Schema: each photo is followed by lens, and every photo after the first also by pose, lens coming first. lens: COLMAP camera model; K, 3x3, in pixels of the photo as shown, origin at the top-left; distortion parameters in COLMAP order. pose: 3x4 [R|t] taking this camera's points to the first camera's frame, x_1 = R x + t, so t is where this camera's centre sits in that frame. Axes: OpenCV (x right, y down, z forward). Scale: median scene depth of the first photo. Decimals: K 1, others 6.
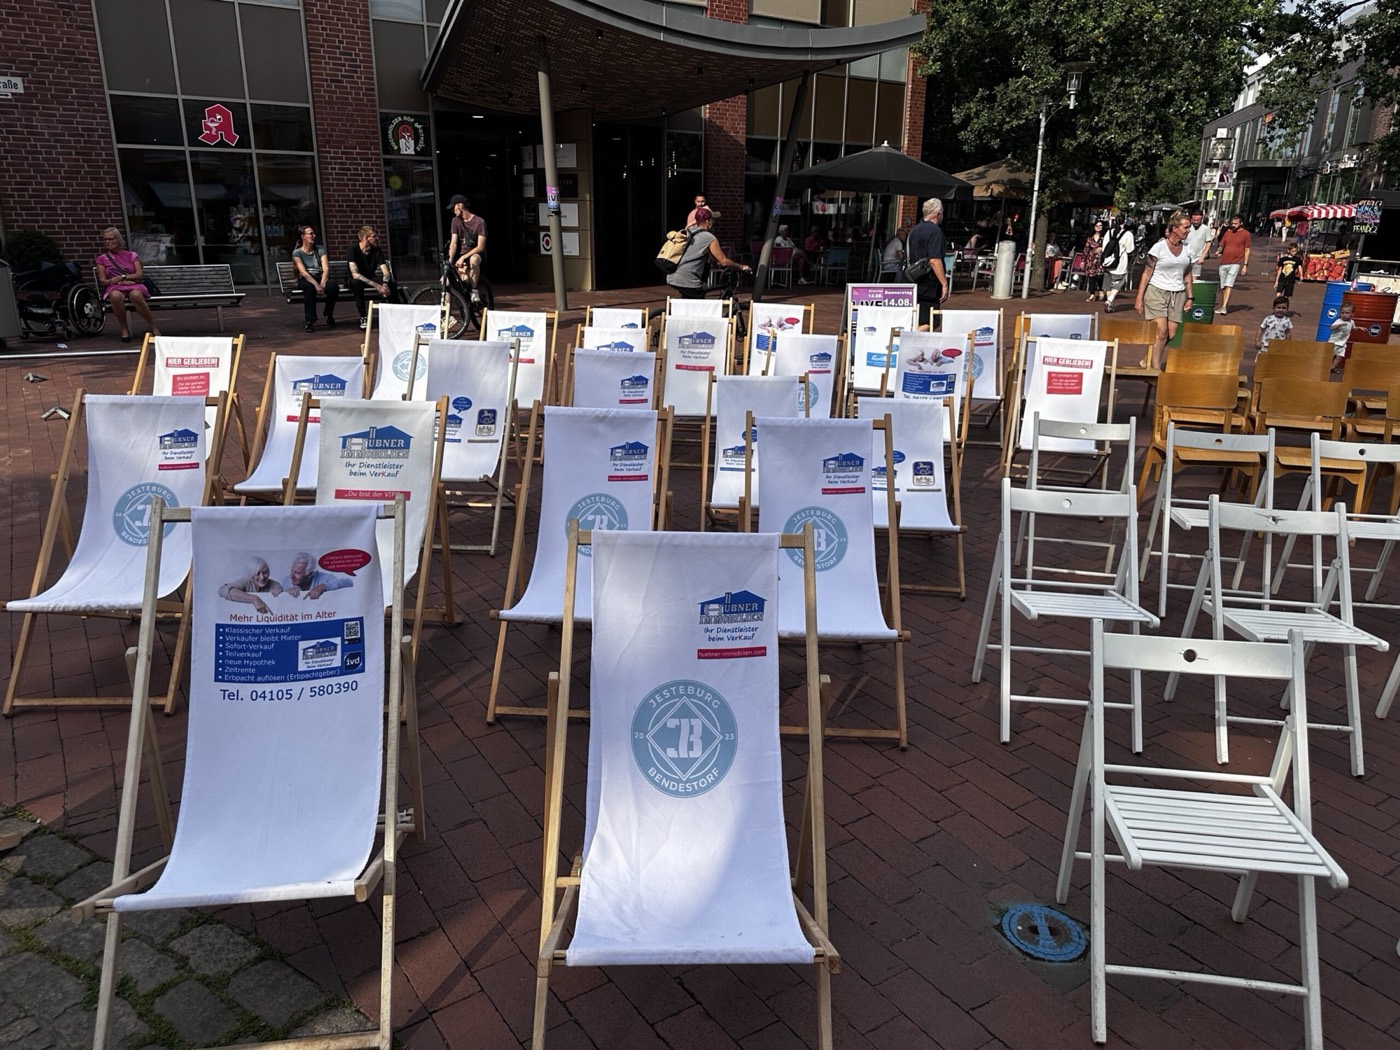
lens RADIAL K [[997.8, 0, 698.9], [0, 997.8, 522.3], [0, 0, 1]] dist [0.001463, -0.021527]
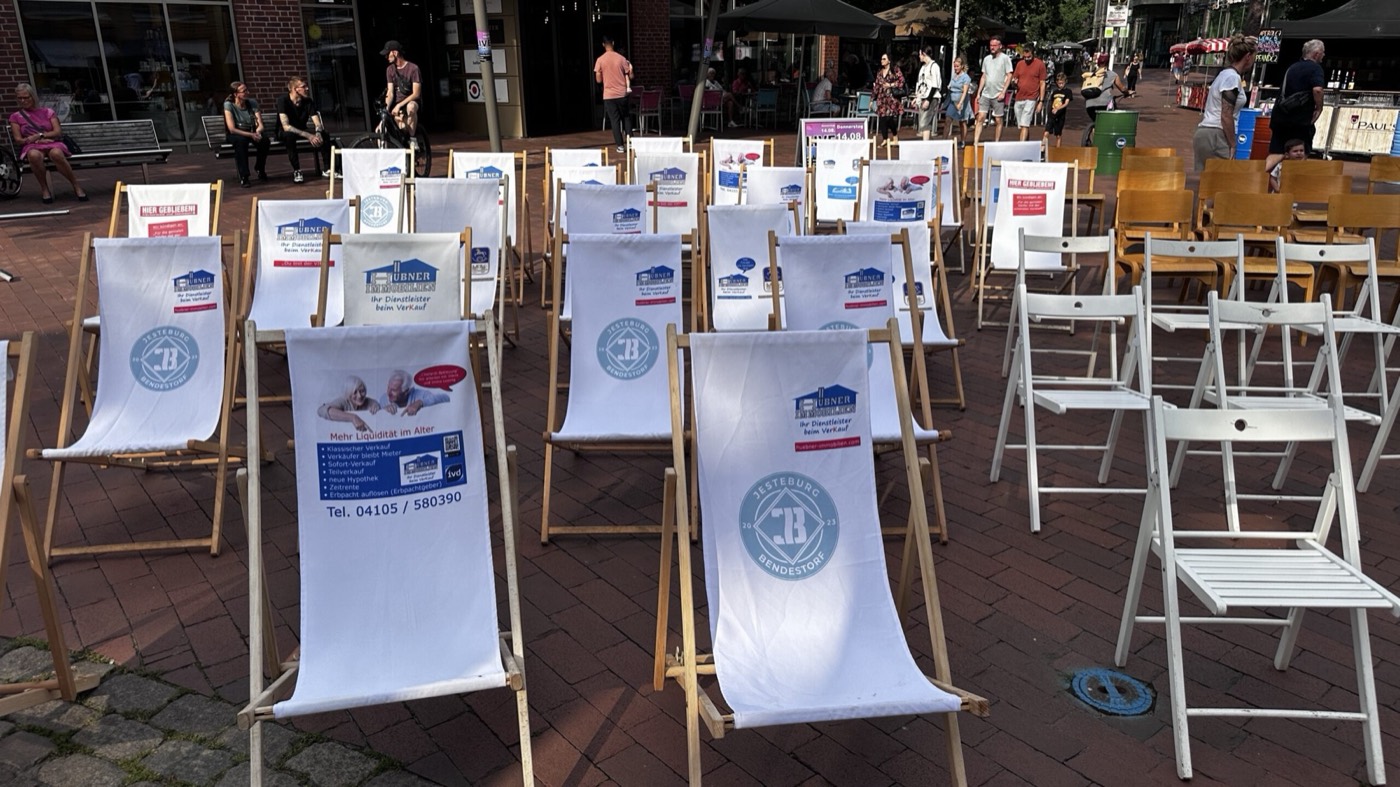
lens RADIAL K [[997.9, 0, 705.5], [0, 997.9, 391.6], [0, 0, 1]] dist [0.001346, -0.018304]
pose [[0.995620, -0.048322, 0.080030, -0.117140], [0.046711, 0.998669, 0.021873, 0.031175], [-0.080981, -0.018039, 0.996552, -0.024380]]
